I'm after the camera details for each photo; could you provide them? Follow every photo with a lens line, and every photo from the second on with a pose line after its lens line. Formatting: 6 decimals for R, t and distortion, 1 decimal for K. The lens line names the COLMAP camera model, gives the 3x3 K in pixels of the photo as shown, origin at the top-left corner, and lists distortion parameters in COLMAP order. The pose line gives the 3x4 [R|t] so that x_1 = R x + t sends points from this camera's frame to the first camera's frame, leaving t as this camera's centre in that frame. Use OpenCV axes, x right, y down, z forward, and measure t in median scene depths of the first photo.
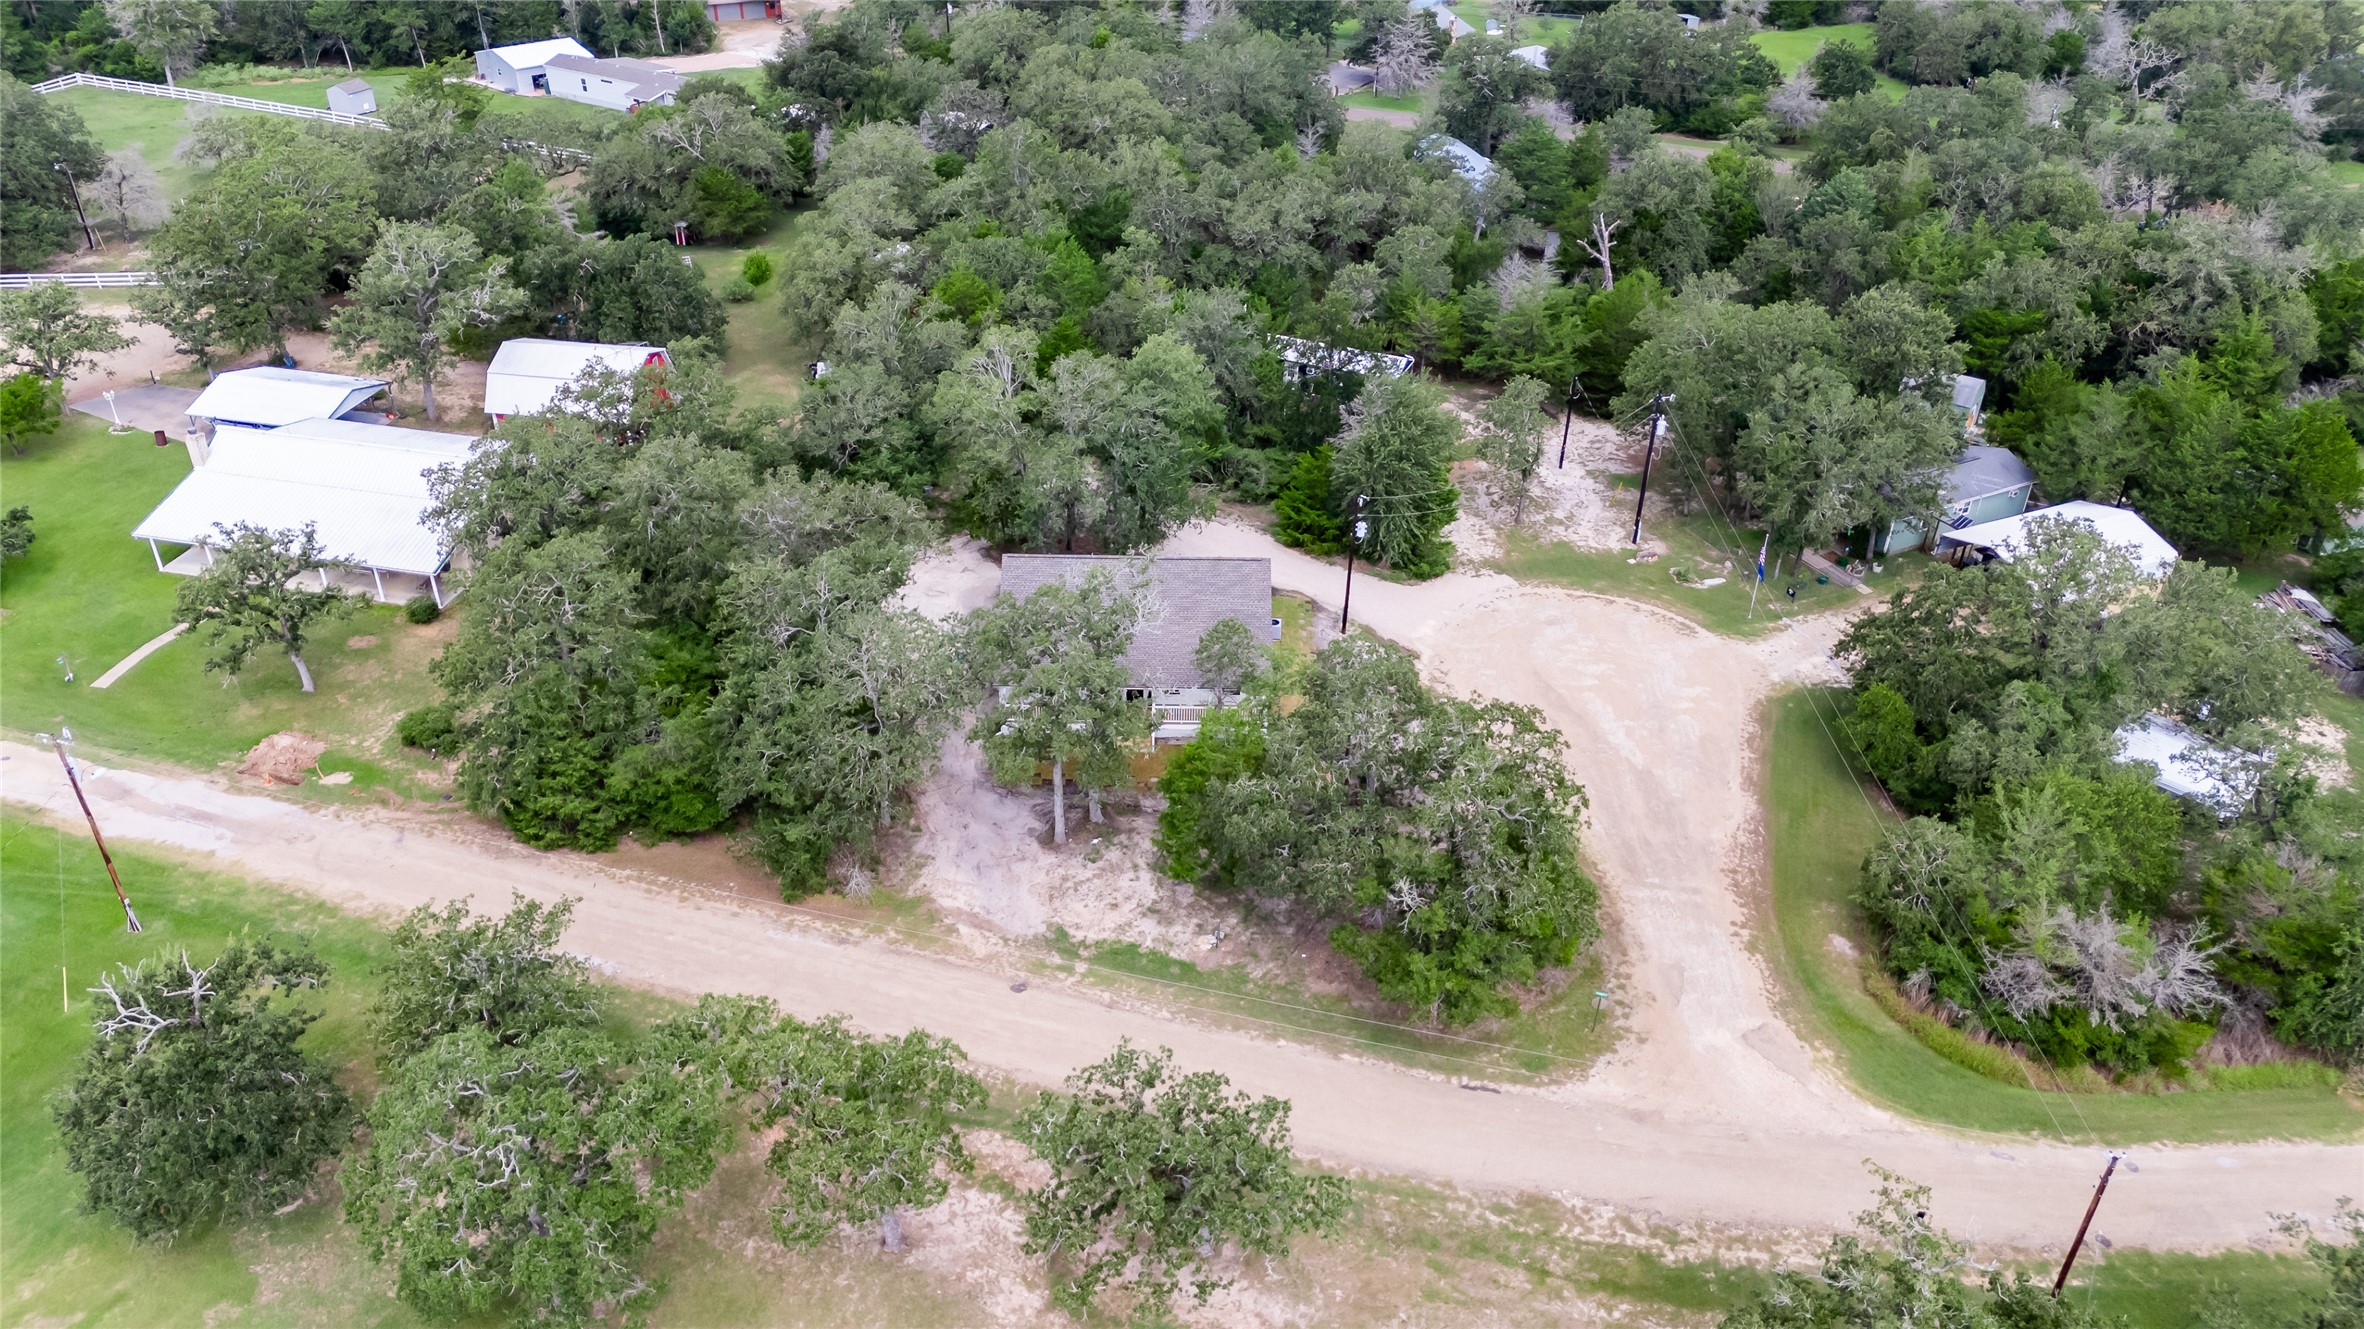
lens RADIAL K [[1657.2, 0, 1182.0], [0, 1657.2, 664.5], [0, 0, 1]] dist [0.146476, -0.314757]
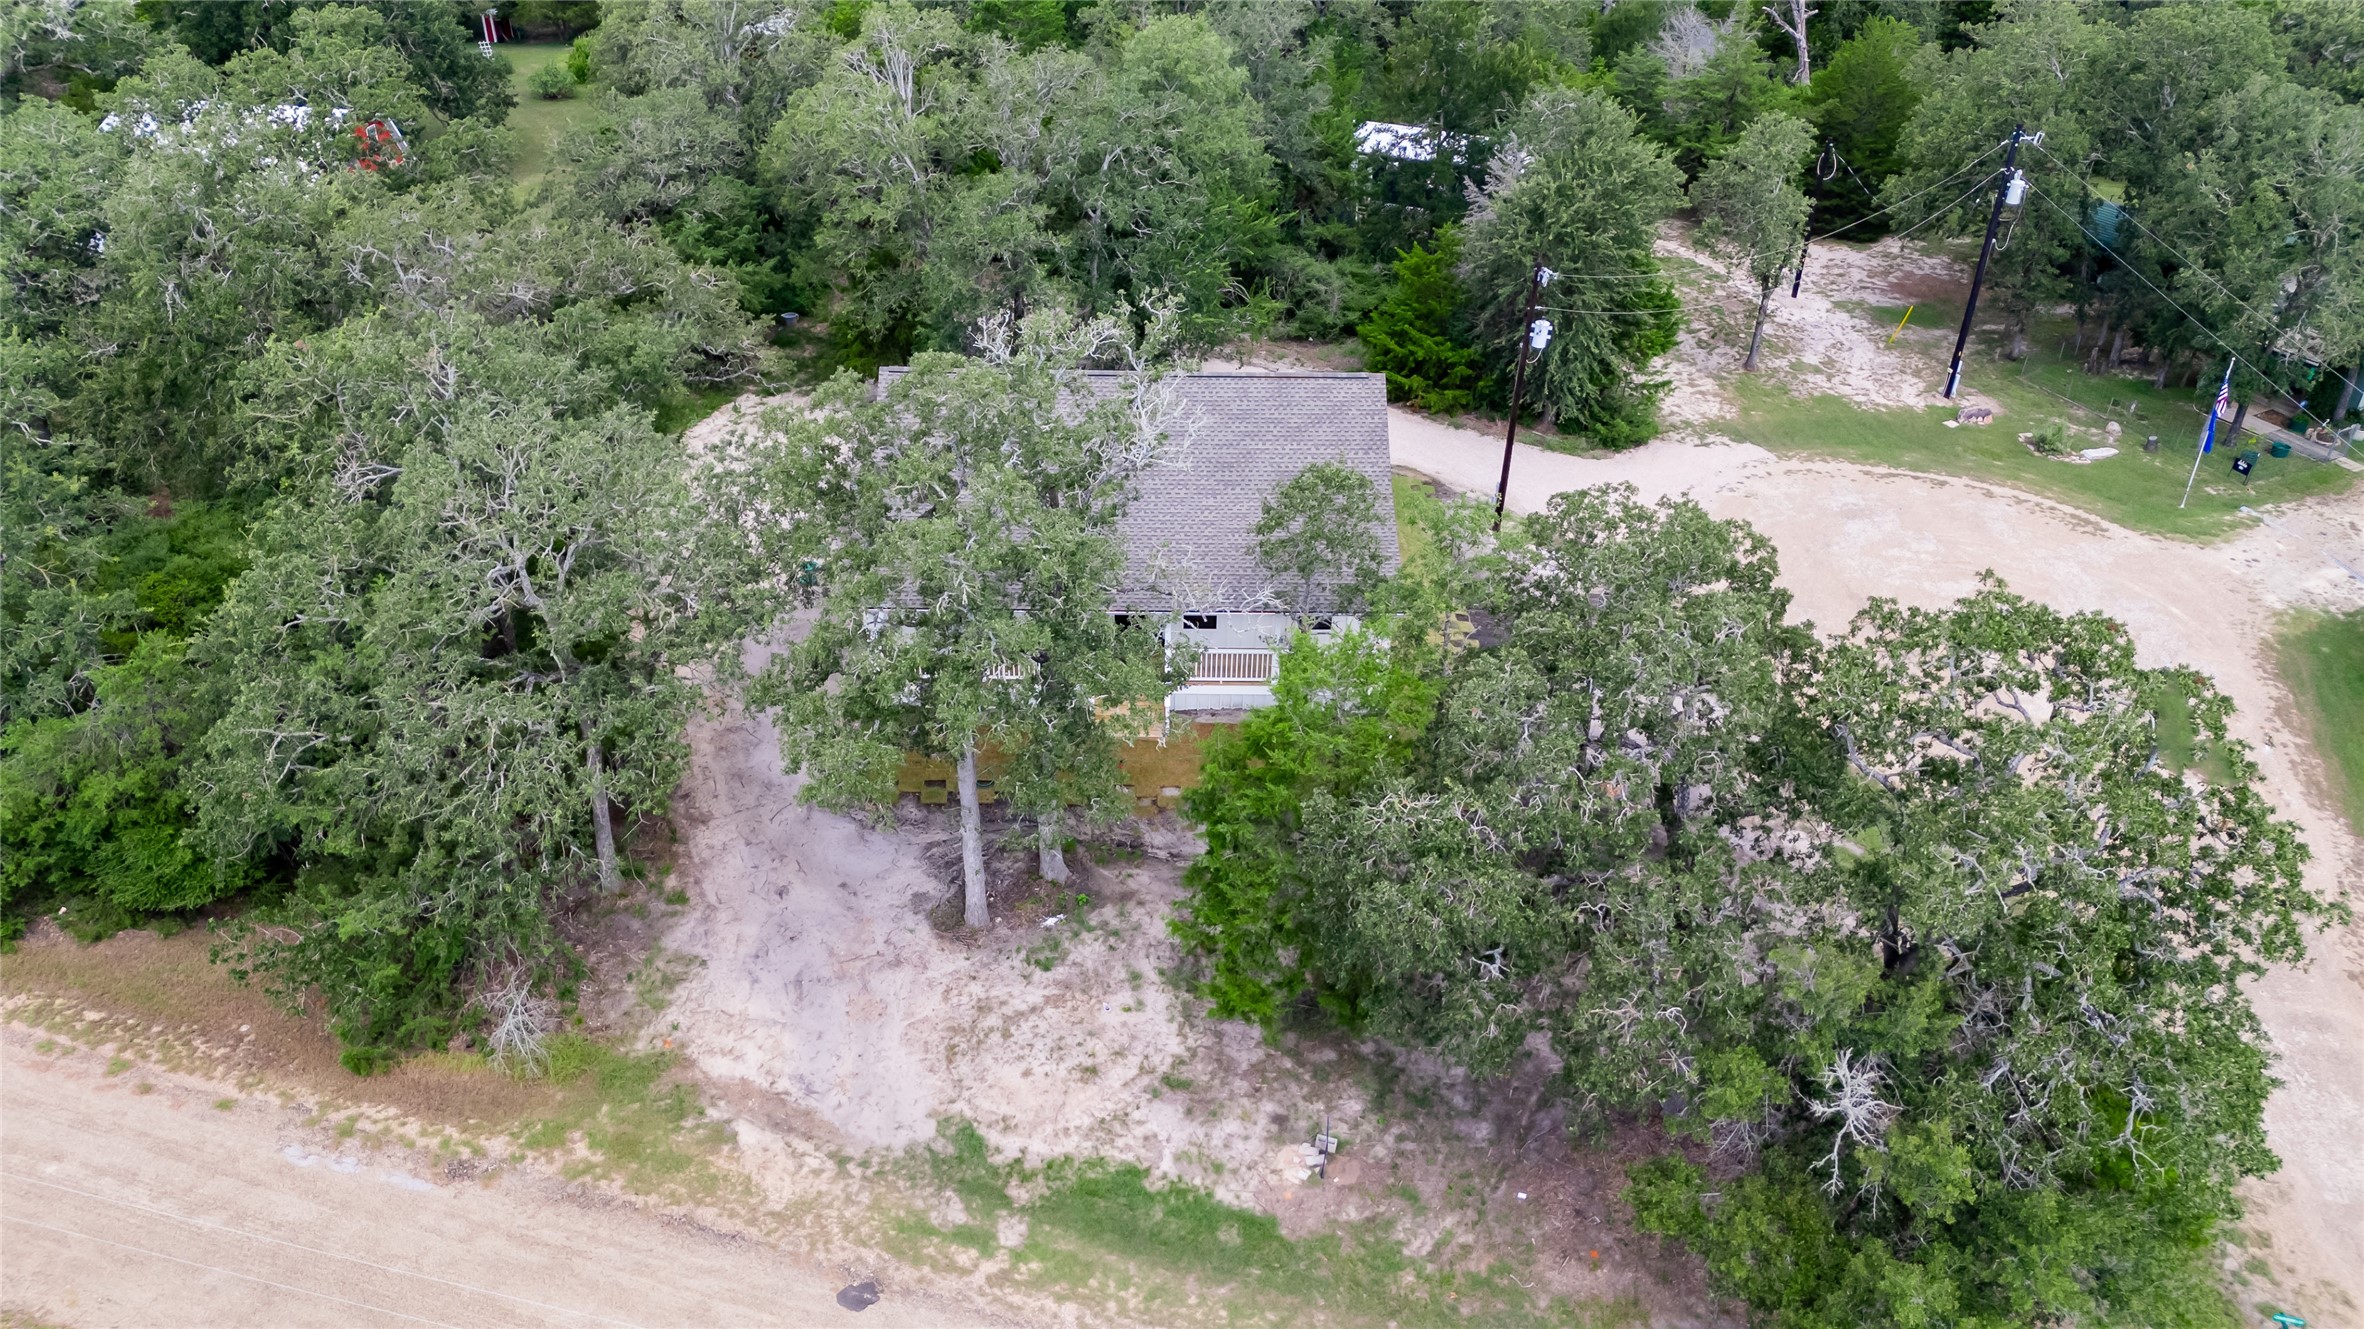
lens RADIAL K [[1679.6, 0, 1171.2], [0, 1679.6, 667.7], [0, 0, 1]] dist [0.077339, -0.089630]
pose [[0.999993, -0.003854, -0.000305, -0.017093], [0.003854, 0.999992, 0.000874, 0.032998], [0.000302, -0.000875, 1.000000, 0.517195]]
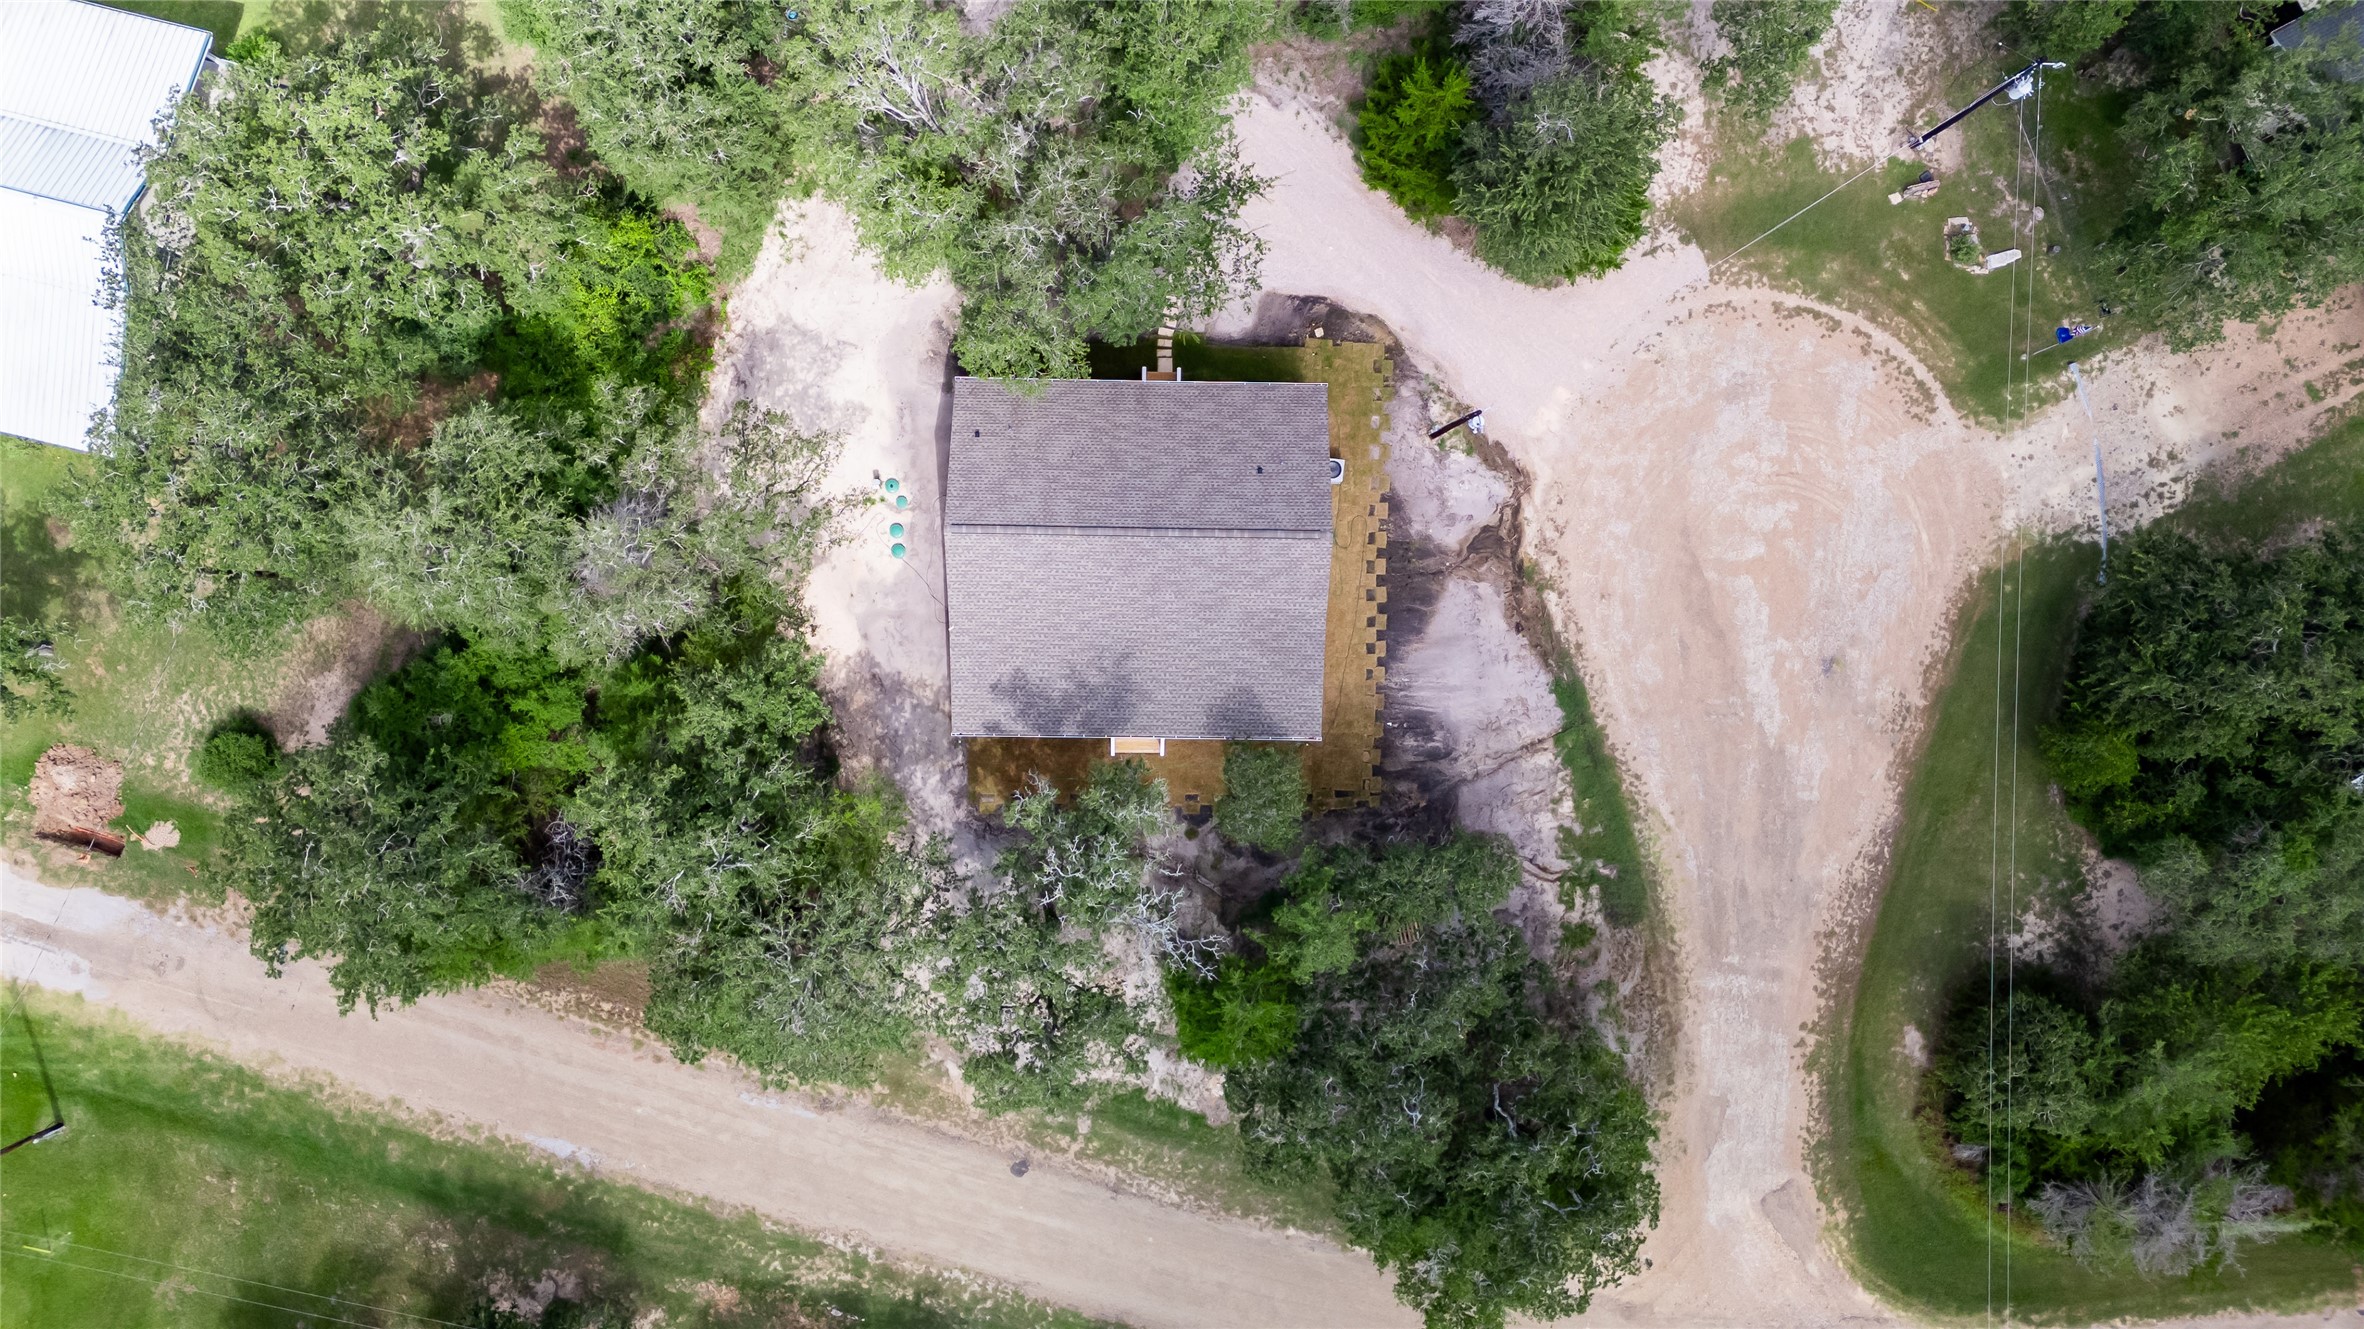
lens RADIAL K [[1679.6, 0, 1171.2], [0, 1679.6, 667.7], [0, 0, 1]] dist [0.077339, -0.089630]
pose [[0.999826, 0.018086, 0.004558, -0.018821], [-0.013625, 0.541294, 0.840723, -0.694928], [0.012738, -0.840639, 0.541446, 0.645495]]
